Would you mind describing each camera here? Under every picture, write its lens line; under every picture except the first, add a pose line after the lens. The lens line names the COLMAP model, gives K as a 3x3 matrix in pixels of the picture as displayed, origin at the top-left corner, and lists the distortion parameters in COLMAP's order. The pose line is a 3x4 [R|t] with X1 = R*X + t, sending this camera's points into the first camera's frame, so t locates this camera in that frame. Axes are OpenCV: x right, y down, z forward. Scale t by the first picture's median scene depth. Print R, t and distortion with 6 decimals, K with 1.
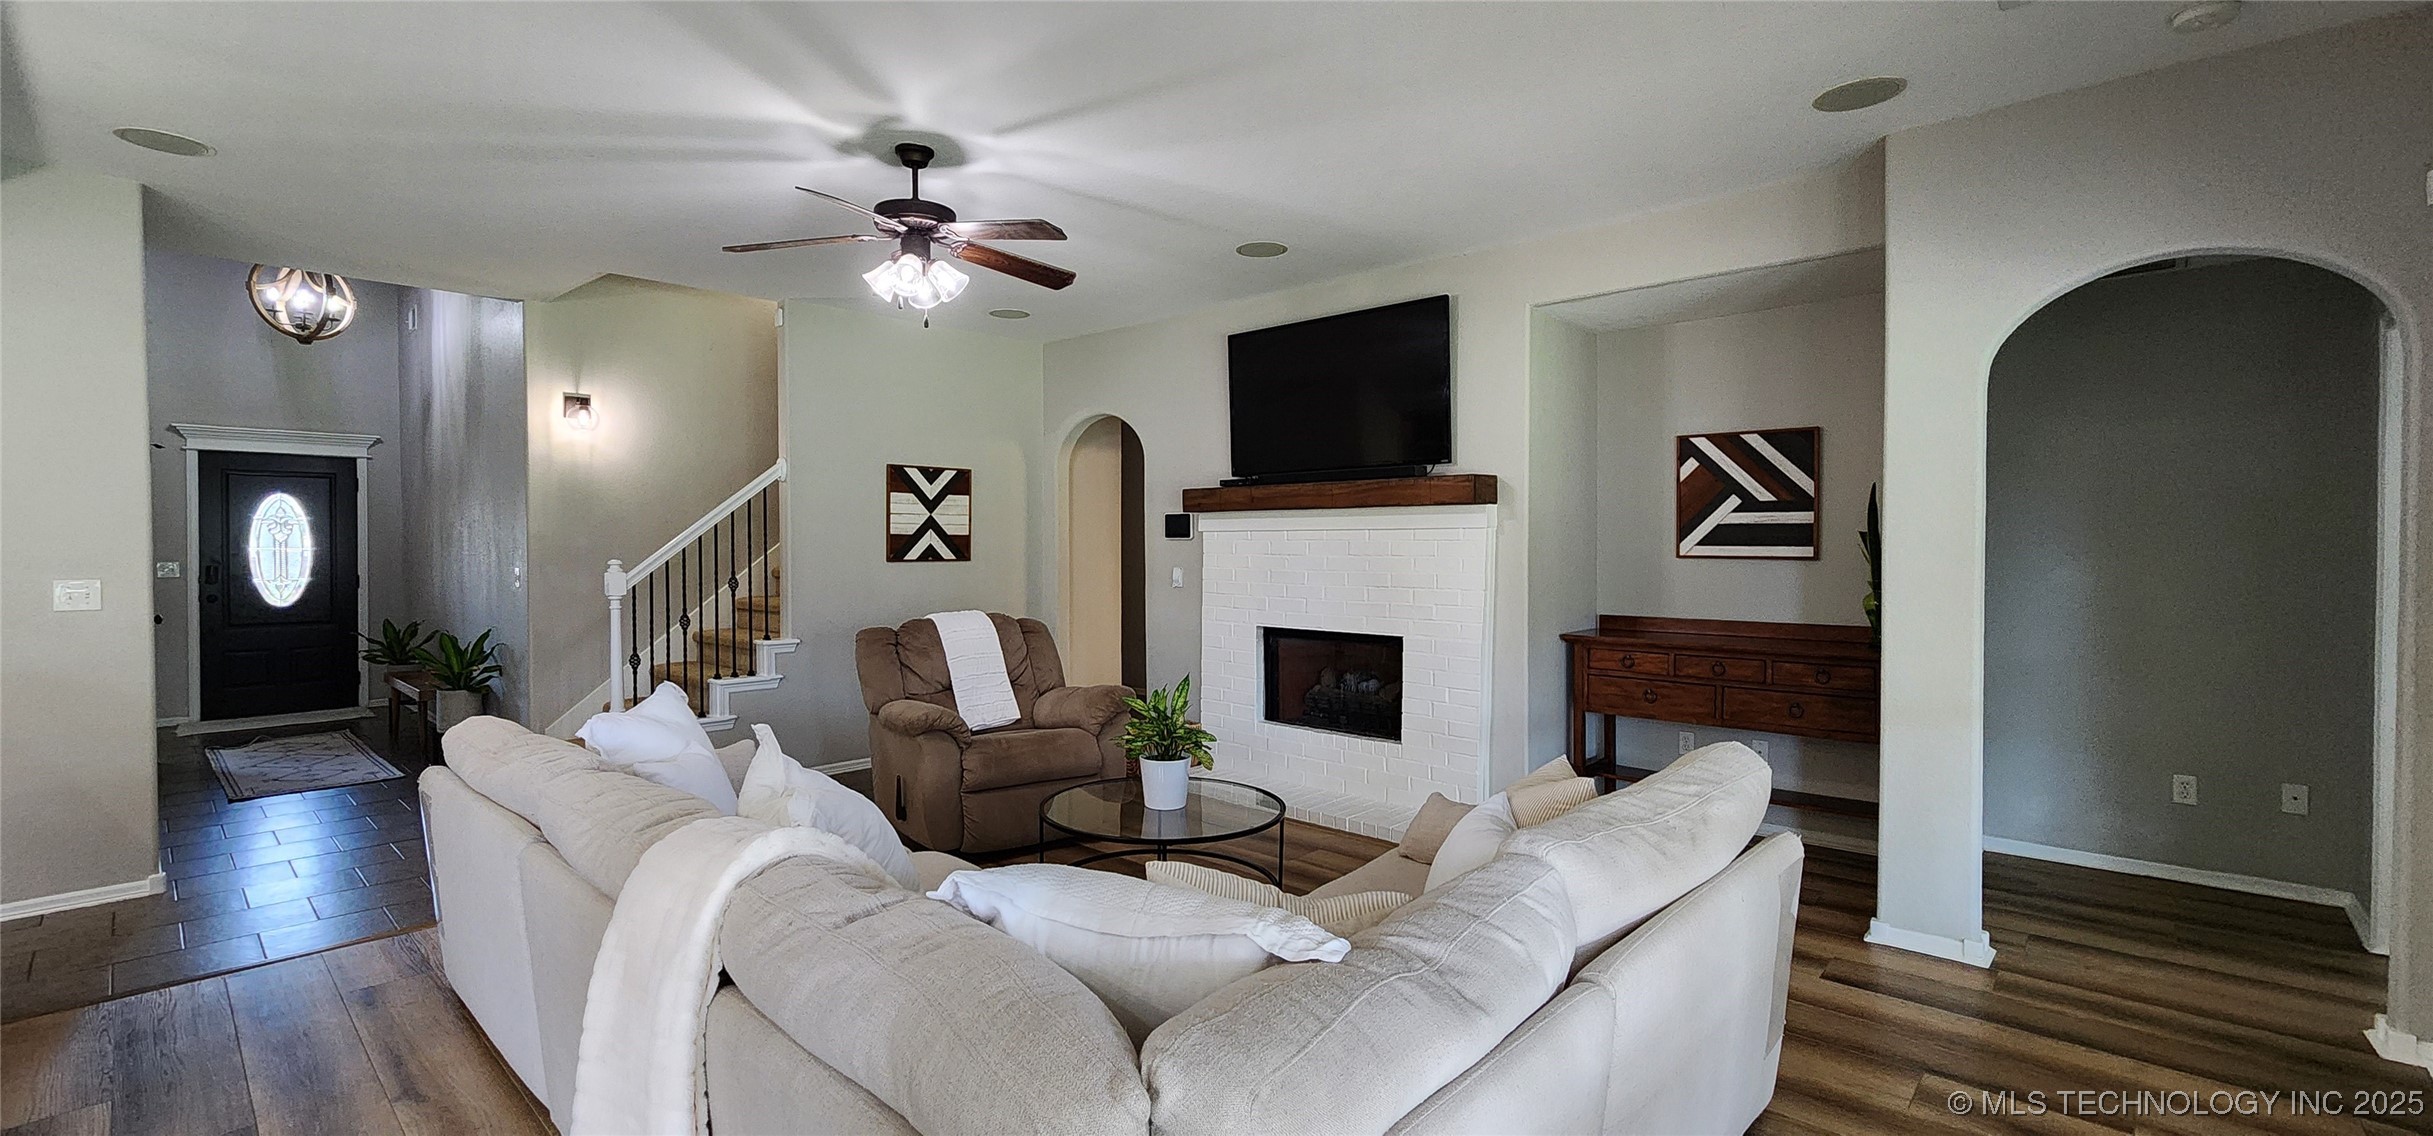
lens RADIAL K [[1000.7, 0, 1196.8], [0, 1000.7, 561.4], [0, 0, 1]] dist [0.002106, -0.001200]
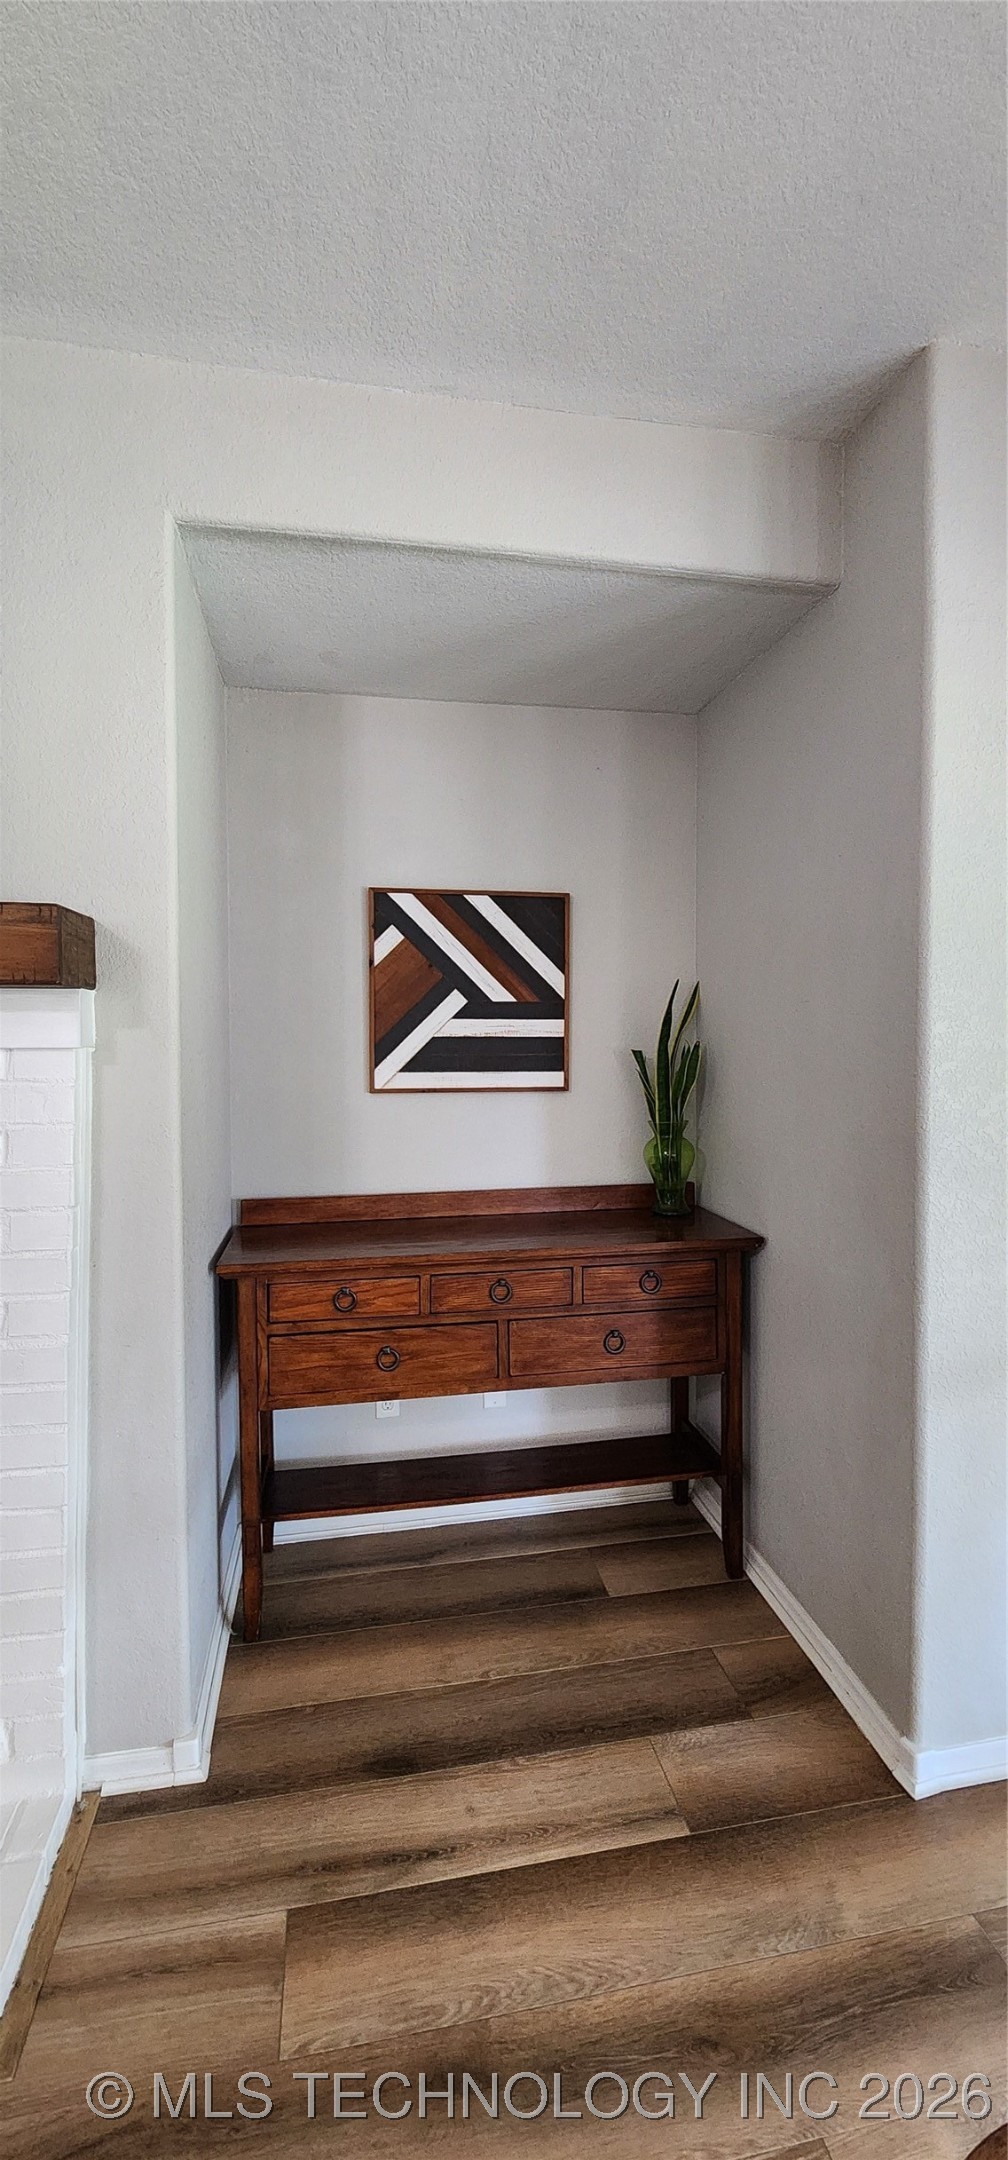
lens RADIAL K [[888.4, 0, 502.3], [0, 888.4, 1057.6], [0, 0, 1]] dist [0.002106, -0.001200]
pose [[0.597414, -0.019956, 0.801685, 0.106841], [0.019742, 0.999753, 0.010174, -0.029517], [-0.801690, 0.009749, 0.597660, 0.643533]]
